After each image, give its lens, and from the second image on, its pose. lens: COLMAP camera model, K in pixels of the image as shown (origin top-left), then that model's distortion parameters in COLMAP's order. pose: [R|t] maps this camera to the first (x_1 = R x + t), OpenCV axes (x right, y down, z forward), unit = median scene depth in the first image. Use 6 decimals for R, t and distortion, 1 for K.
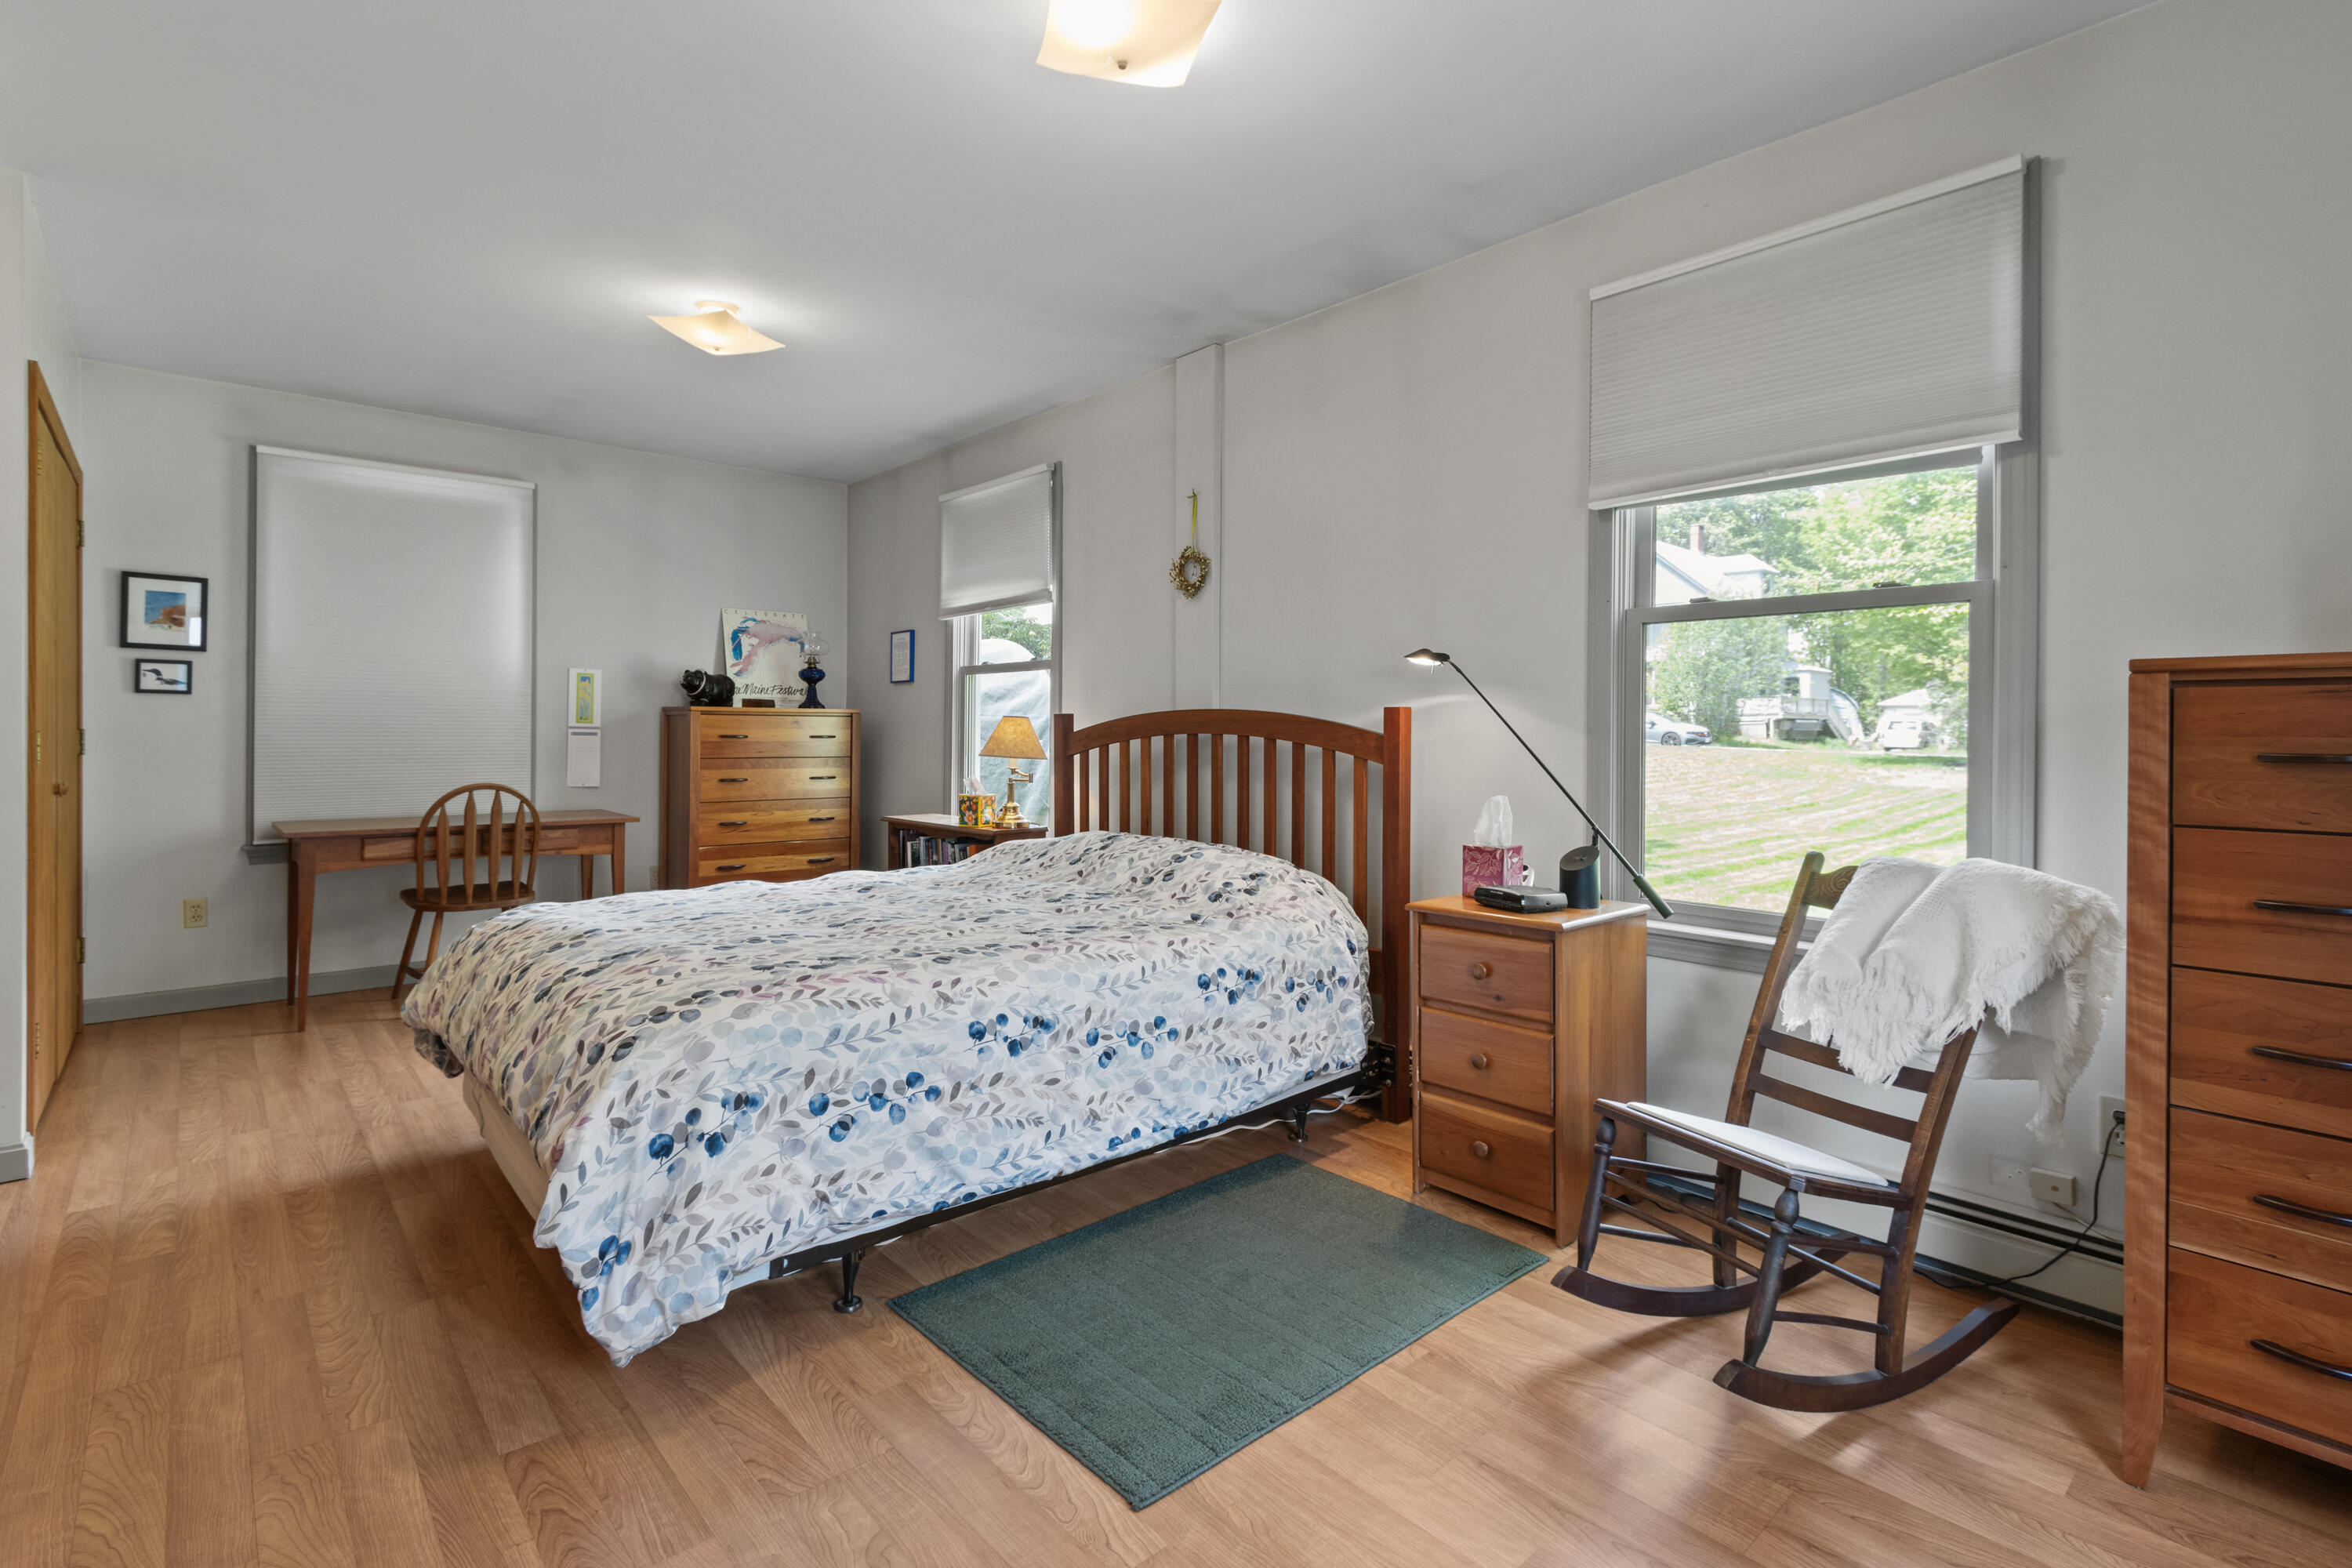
lens RADIAL K [[1098.2, 0, 1178.5], [0, 1098.2, 726.0], [0, 0, 1]] dist [-0.000756, 0.000410]
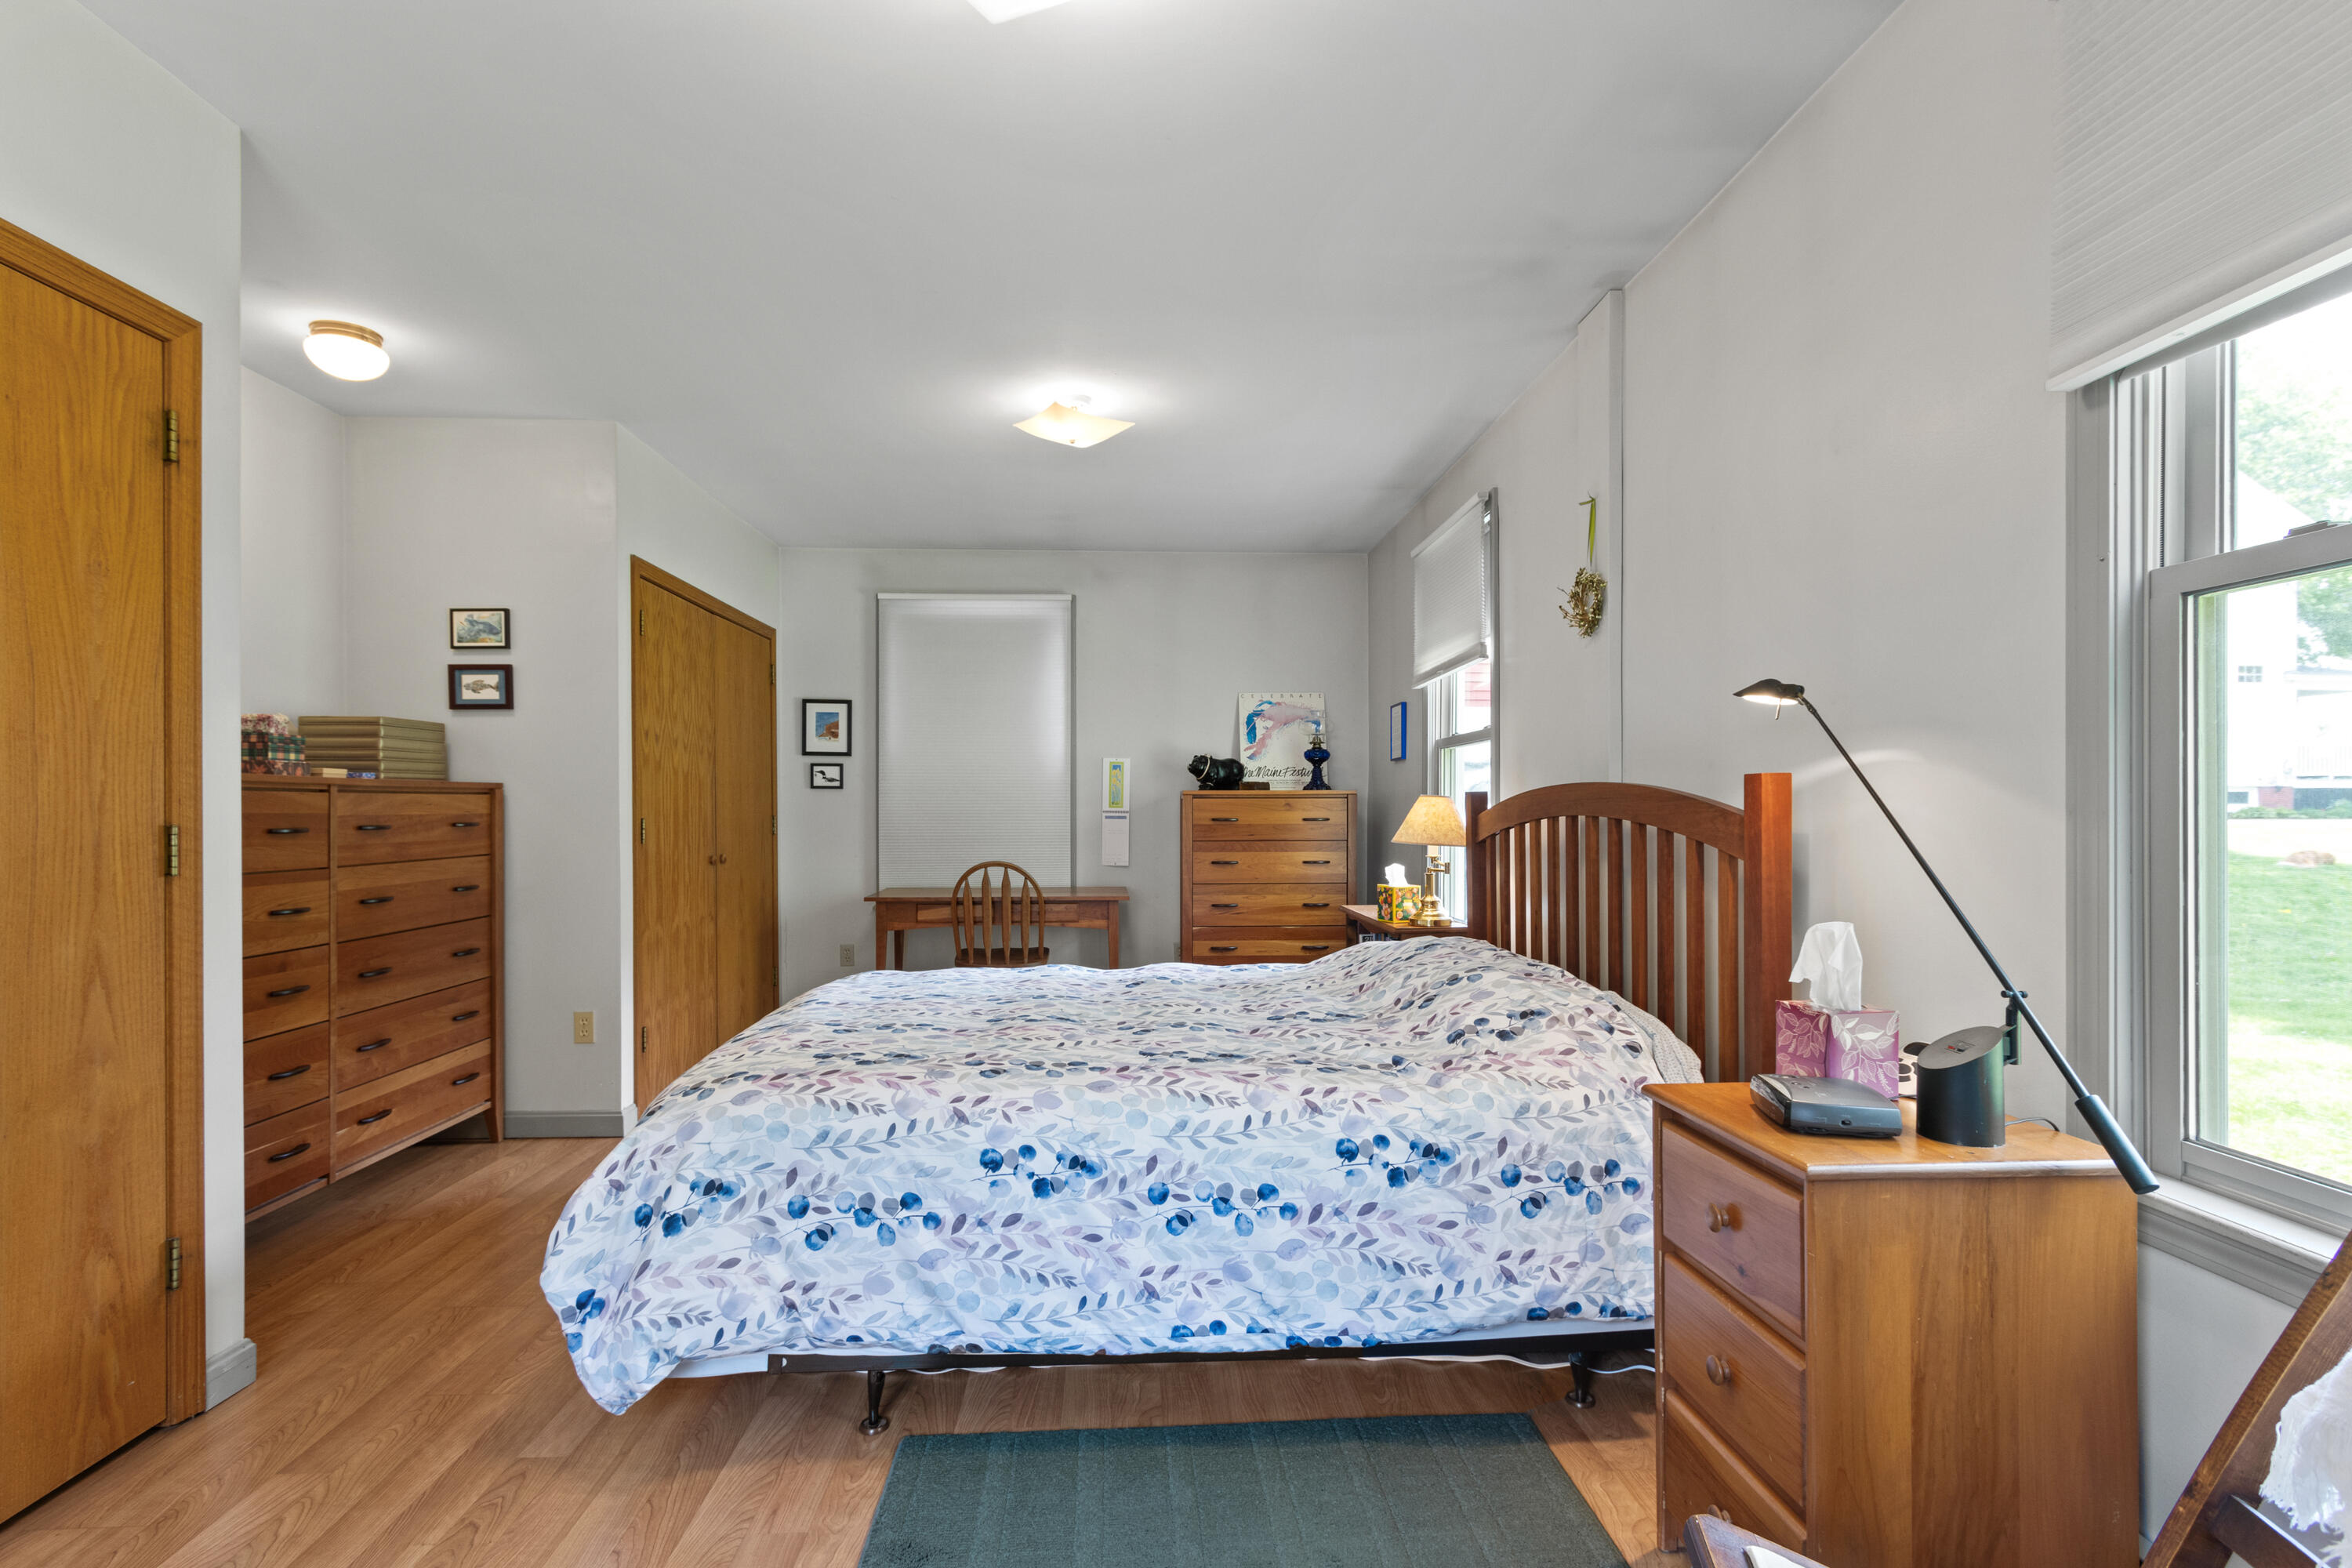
lens RADIAL K [[1119.0, 0, 1178.7], [0, 1119.0, 803.5], [0, 0, 1]] dist [0.005325, 0.000222]
pose [[0.779351, -0.011598, -0.626480, 0.463390], [0.010424, 0.999930, -0.005544, 0.000552], [0.626500, -0.002210, 0.779418, 0.374750]]
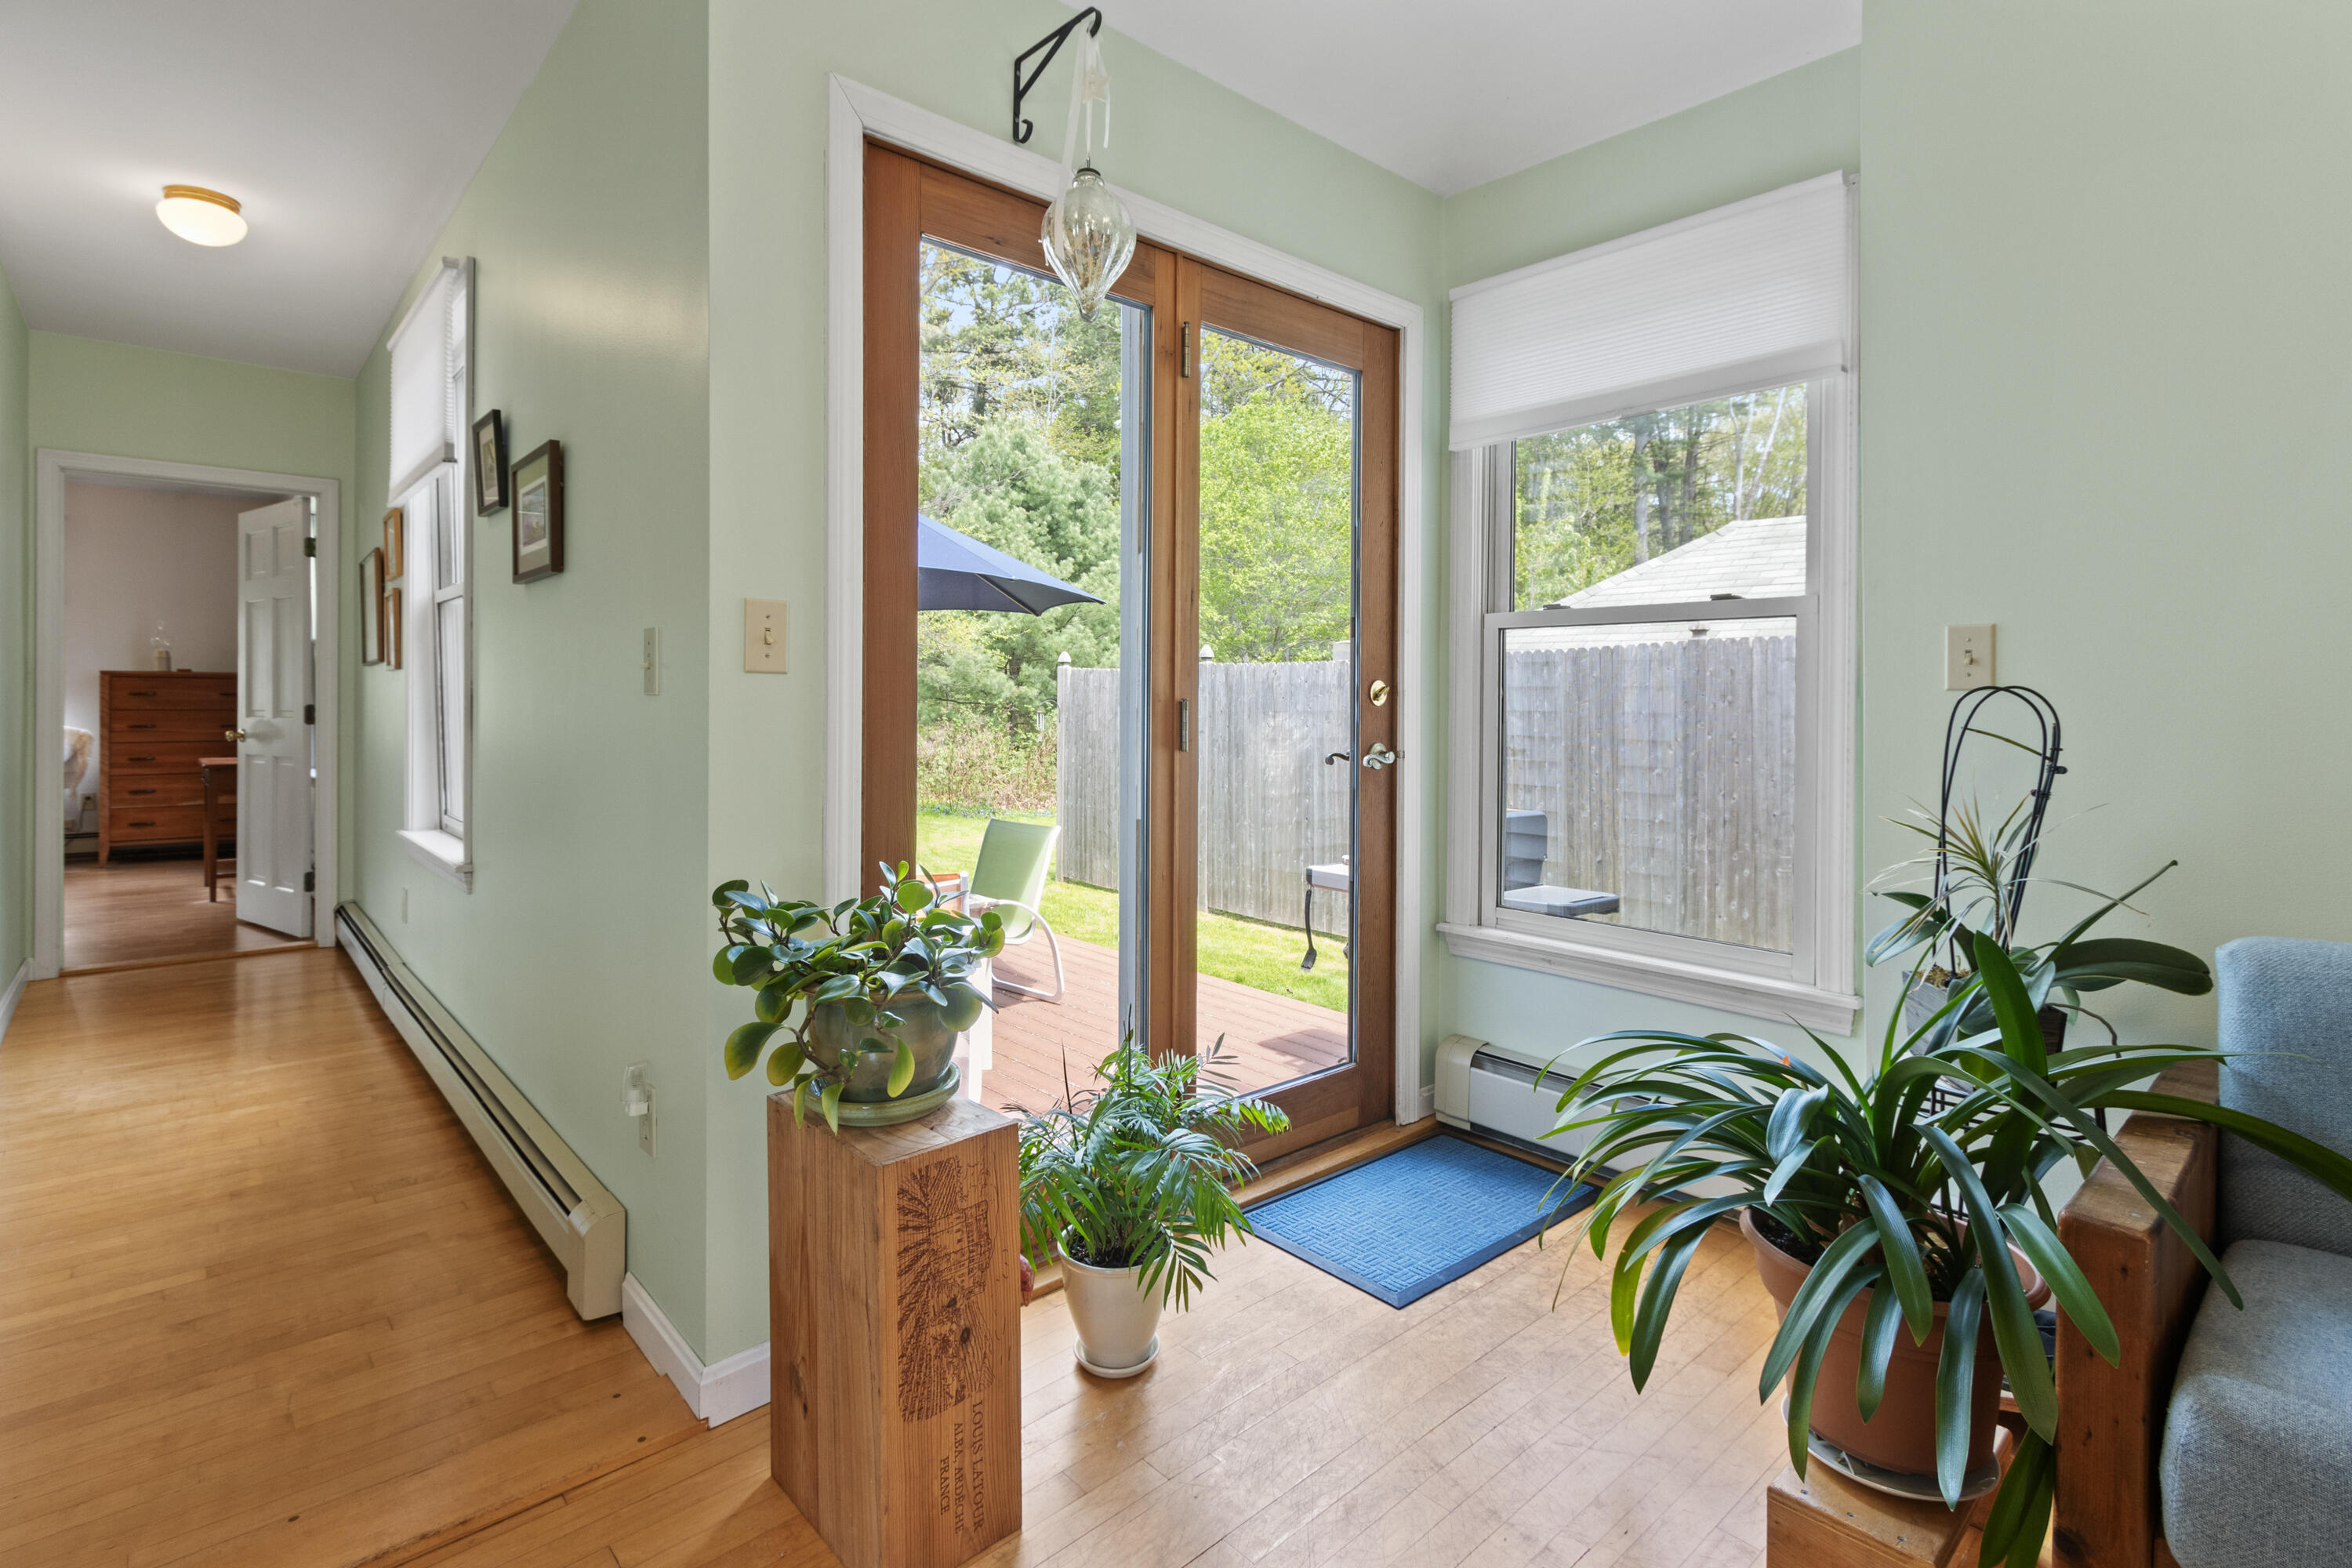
lens RADIAL K [[1156.6, 0, 1168.1], [0, 1156.6, 714.5], [0, 0, 1]] dist [-0.018936, -0.000730]
pose [[0.010847, -0.016521, 0.999805, -2.879373], [-0.008850, 0.999823, 0.016617, 0.000111], [-0.999902, -0.009029, 0.010699, -2.619885]]
